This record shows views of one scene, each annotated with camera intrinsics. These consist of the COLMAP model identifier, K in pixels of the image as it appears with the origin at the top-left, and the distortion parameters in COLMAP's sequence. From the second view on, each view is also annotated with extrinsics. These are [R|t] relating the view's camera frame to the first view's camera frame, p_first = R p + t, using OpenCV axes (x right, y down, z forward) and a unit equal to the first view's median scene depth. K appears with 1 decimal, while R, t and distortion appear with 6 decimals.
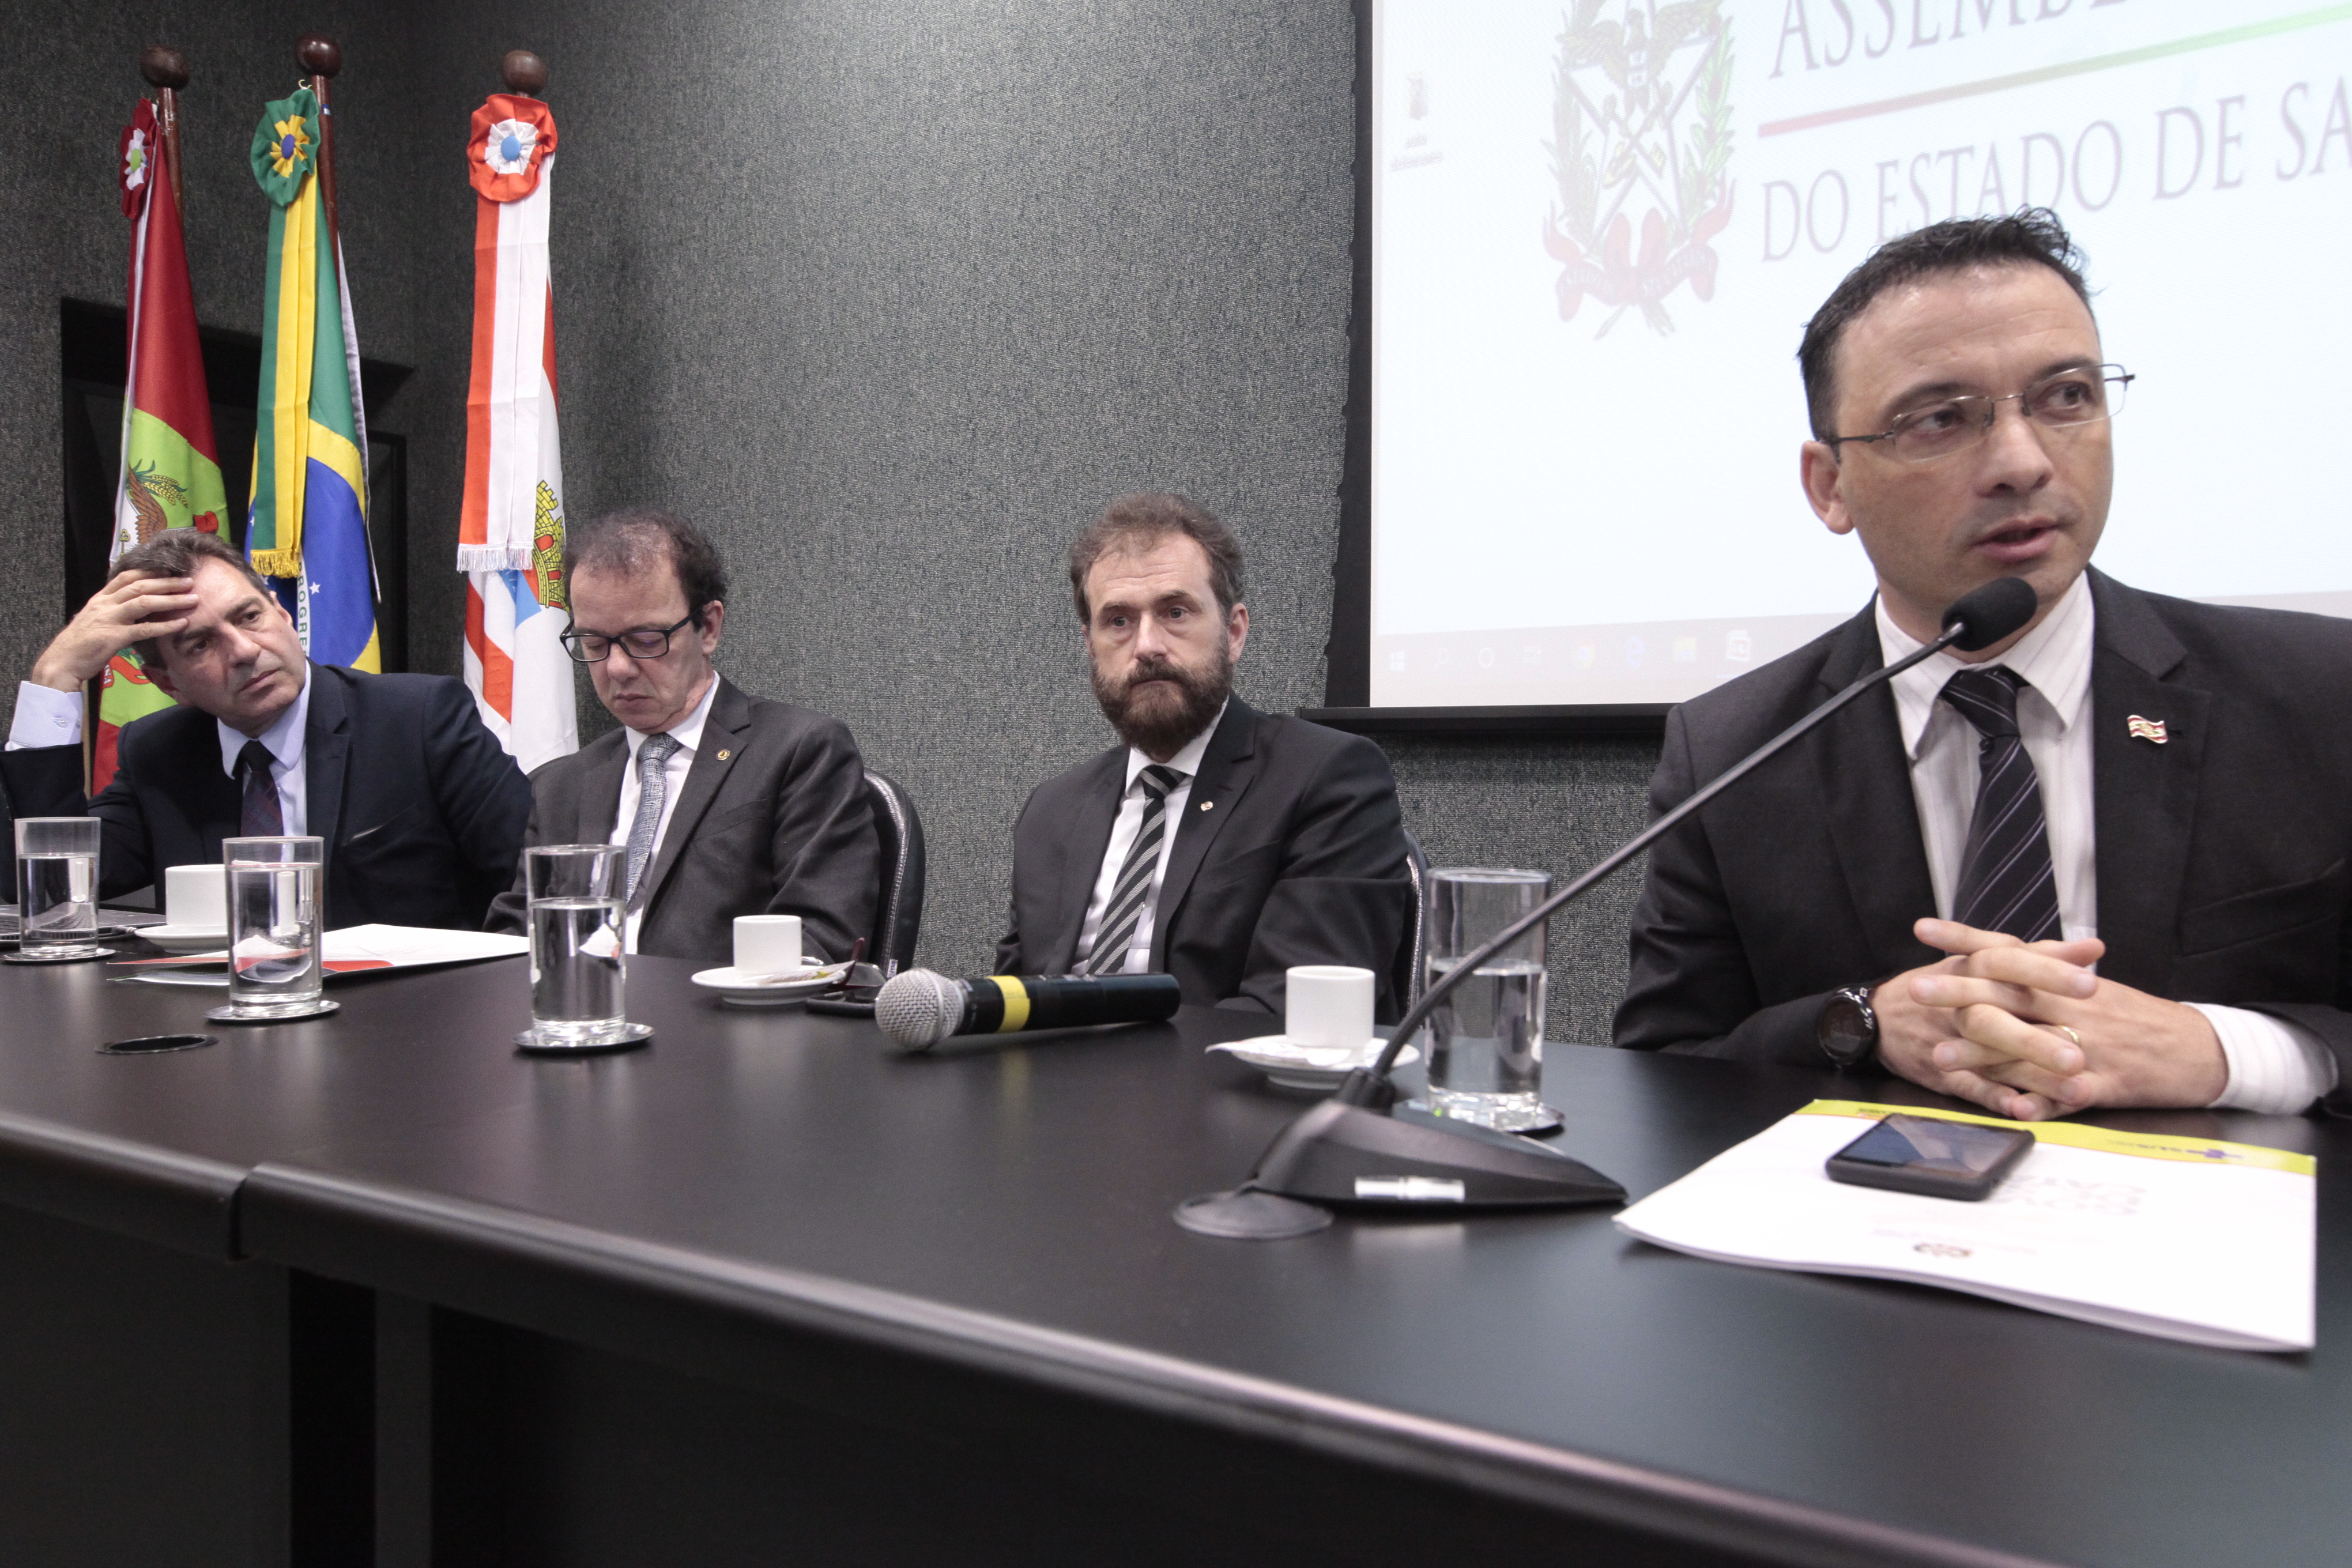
lens RADIAL K [[1785.8, 0, 1172.8], [0, 1785.8, 765.9], [0, 0, 1]] dist [-0.015603, 0.065333]
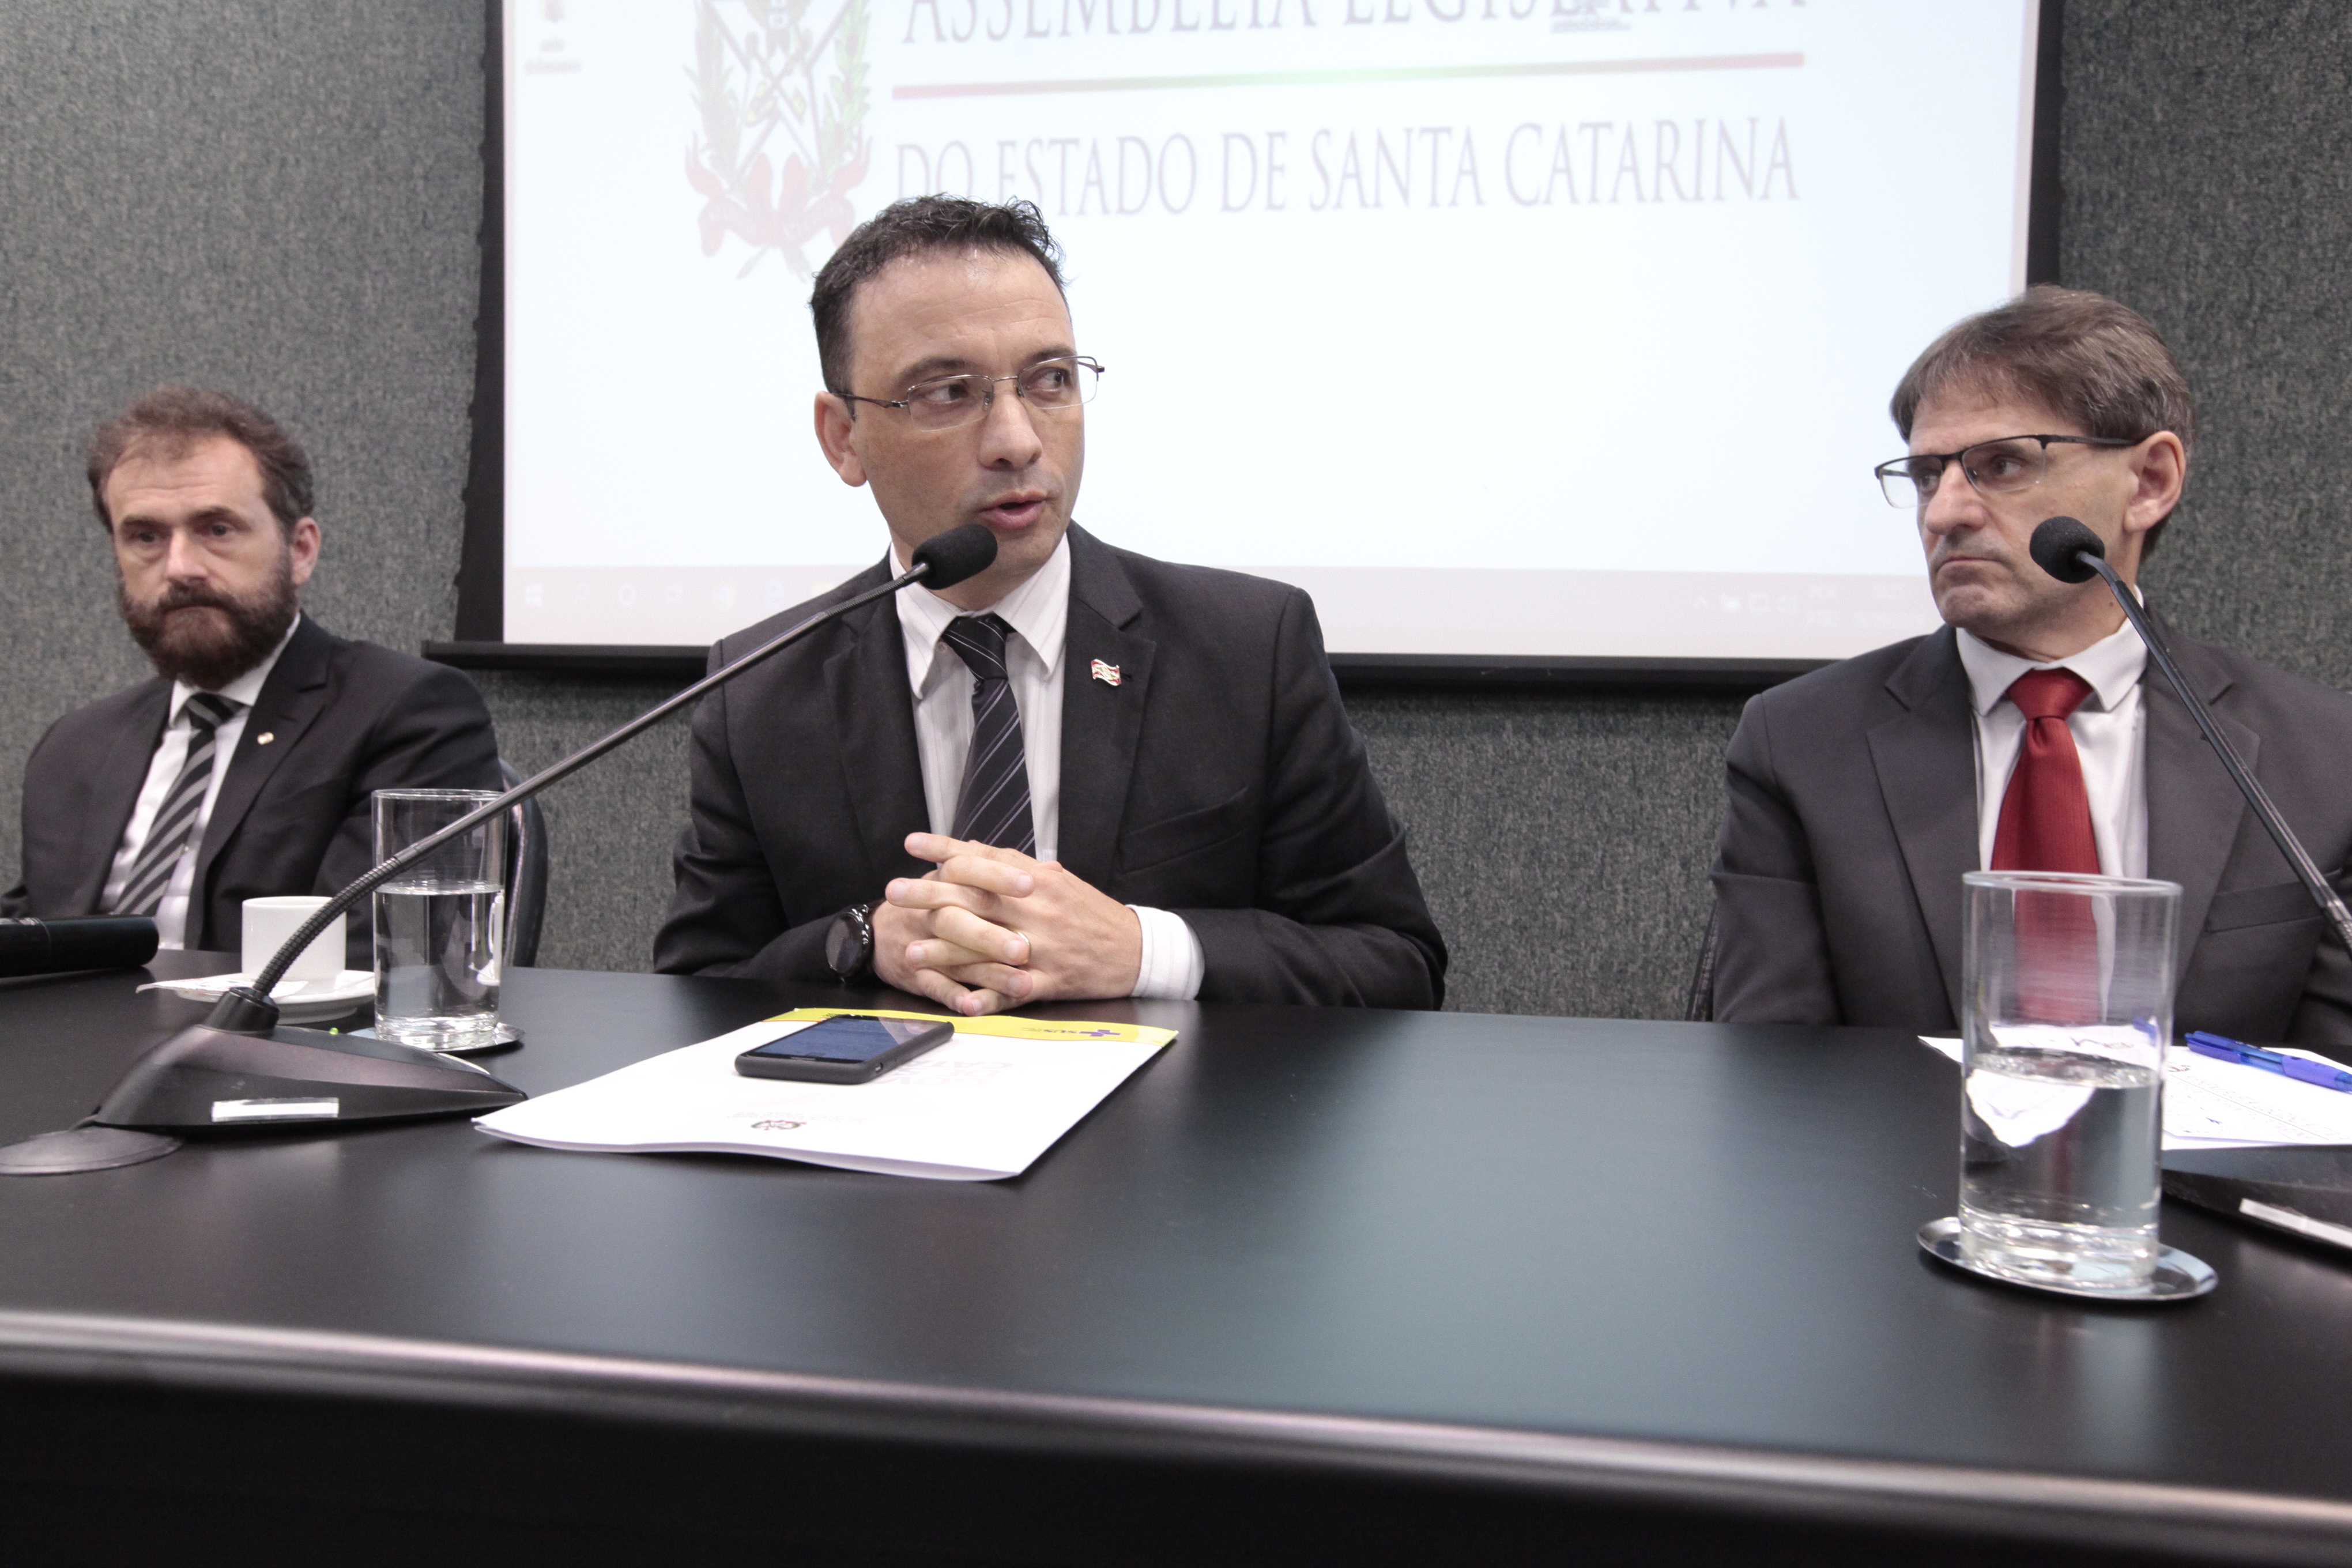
lens RADIAL K [[1785.8, 0, 1180.4], [0, 1785.8, 804.9], [0, 0, 1]] dist [-0.015603, 0.065333]
pose [[0.908868, -0.009547, 0.416976, 0.041255], [-0.013290, 0.998567, 0.051831, 0.001029], [-0.416873, -0.052650, 0.907439, -0.029196]]
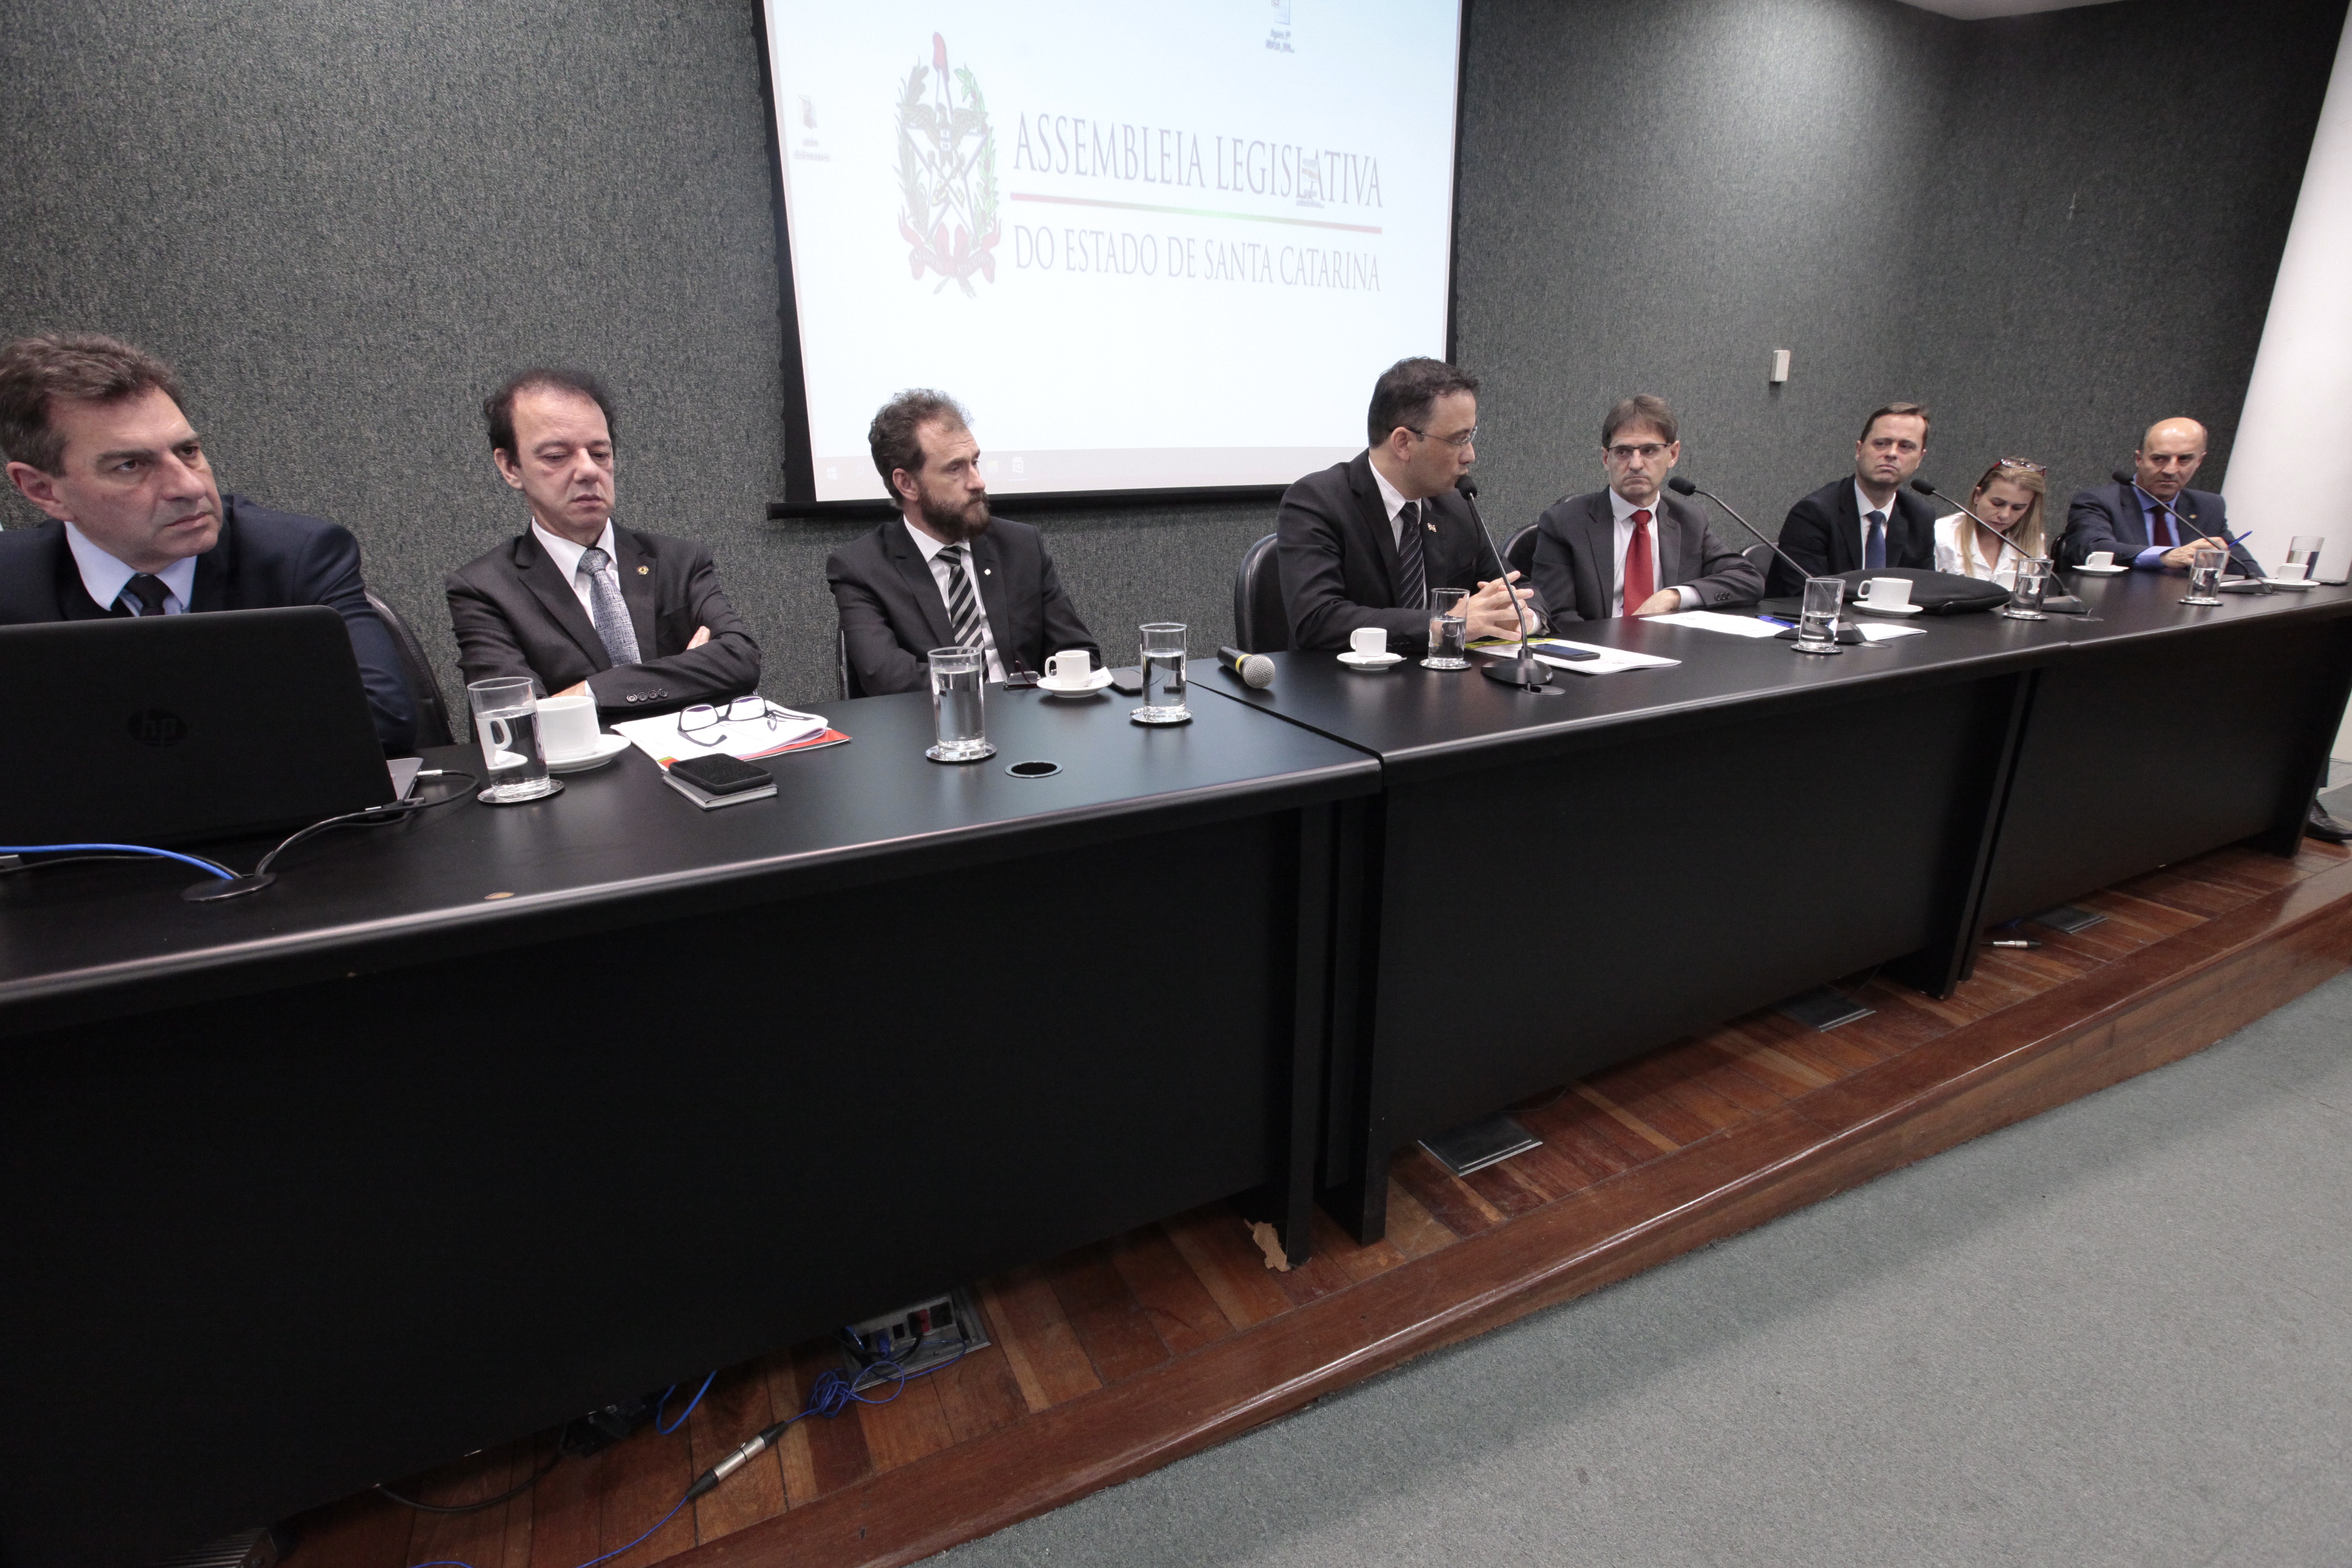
lens RADIAL K [[1066.3, 0, 1174.2], [0, 1066.3, 799.9], [0, 0, 1]] dist [-0.042922, 0.011903]
pose [[0.495821, -0.276179, 0.823339, -0.682042], [0.023897, 0.952063, 0.304967, -0.064539], [-0.868096, -0.131533, 0.478653, 0.182875]]
